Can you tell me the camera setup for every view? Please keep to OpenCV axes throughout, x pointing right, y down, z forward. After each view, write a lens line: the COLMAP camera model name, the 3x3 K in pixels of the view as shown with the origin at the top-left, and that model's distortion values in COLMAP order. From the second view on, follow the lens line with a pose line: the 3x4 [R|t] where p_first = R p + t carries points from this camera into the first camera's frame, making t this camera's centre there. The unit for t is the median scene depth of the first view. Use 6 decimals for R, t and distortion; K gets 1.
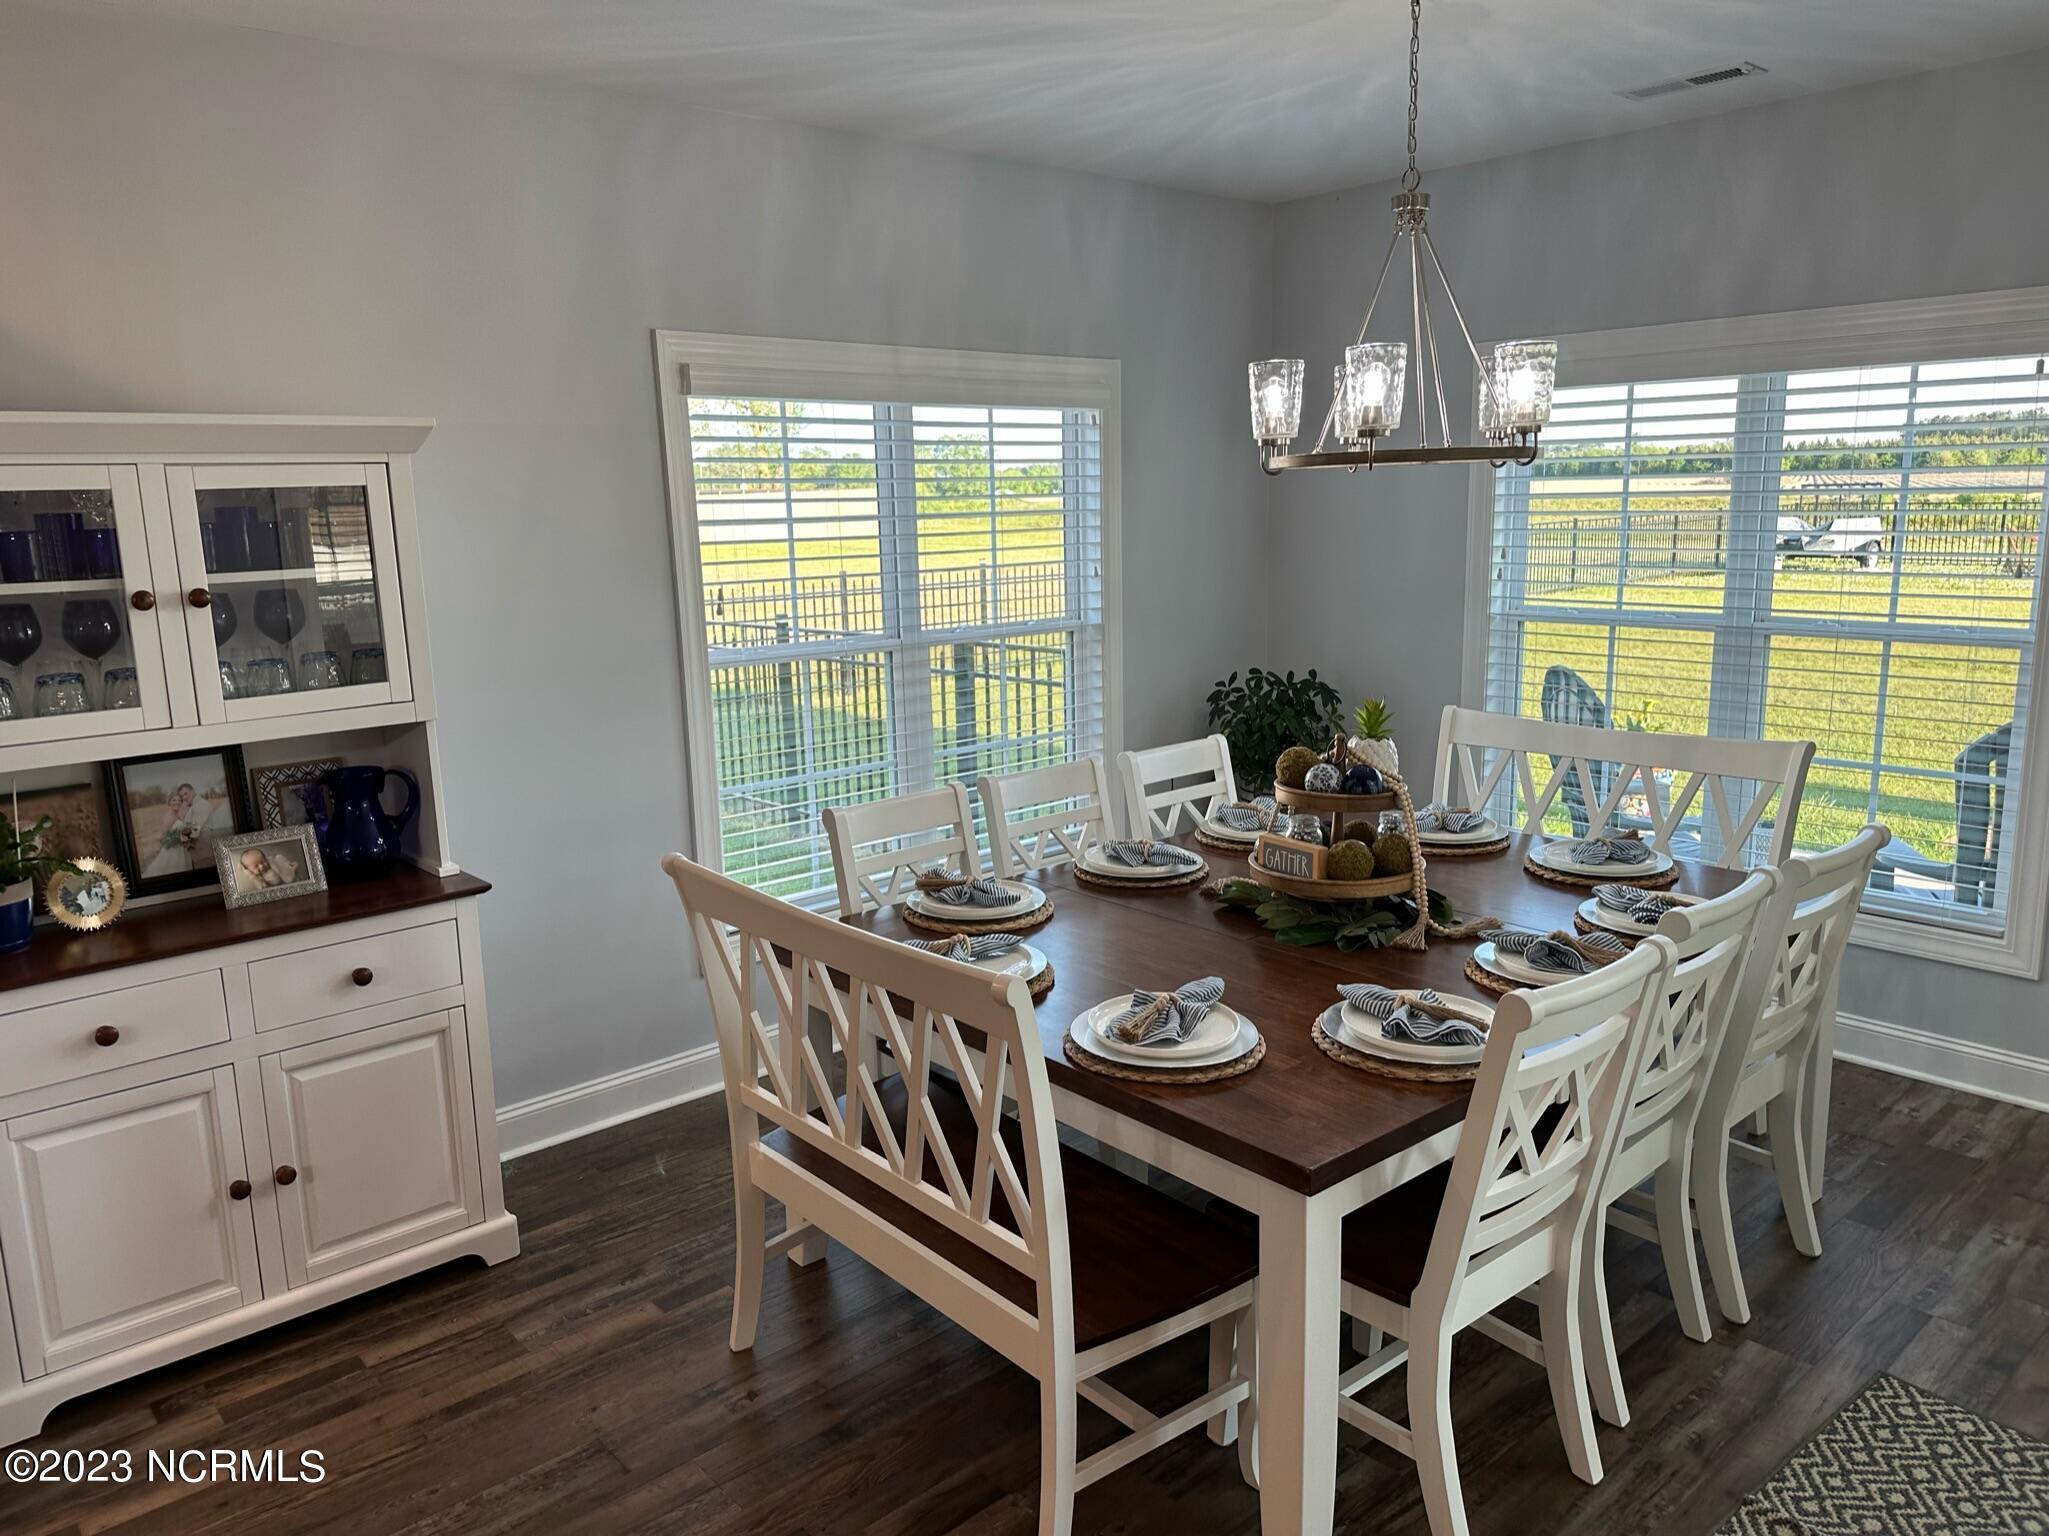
lens RADIAL K [[1417.0, 0, 1024.6], [0, 1417.0, 773.8], [0, 0, 1]] dist [0.011473, 0.000077]
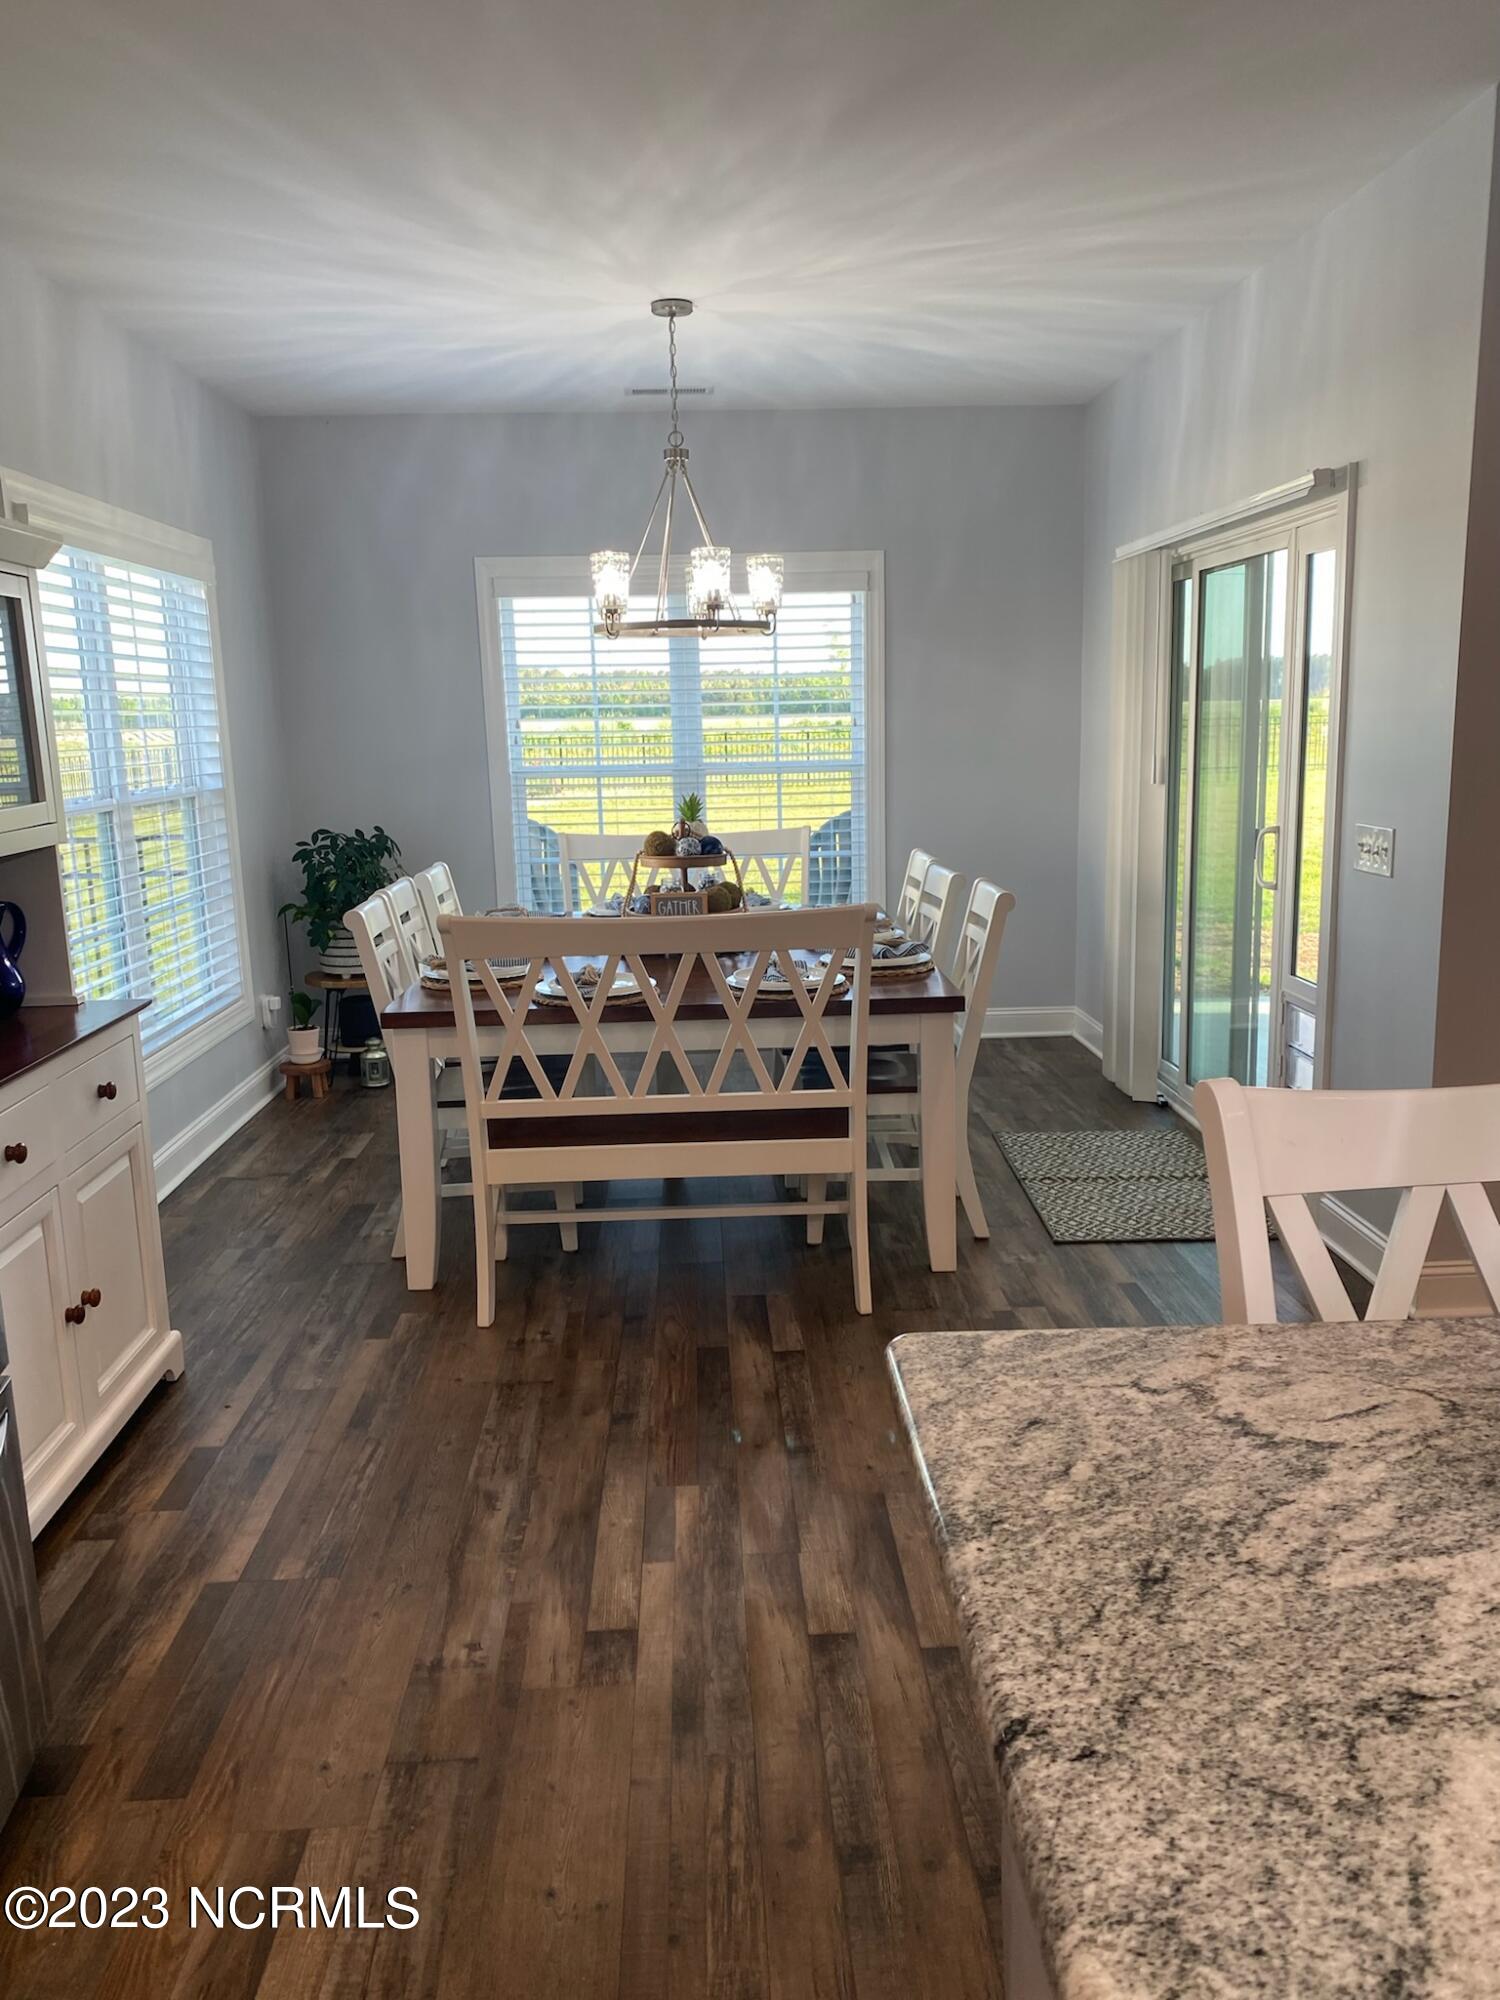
lens RADIAL K [[1517.5, 0, 752.1], [0, 1517.5, 998.3], [0, 0, 1]] dist [-0.002444, 0.000548]
pose [[0.623589, -0.131641, 0.770589, -0.950888], [0.158405, 0.986549, 0.040347, 0.105254], [-0.765536, 0.096905, 0.636054, -0.021166]]
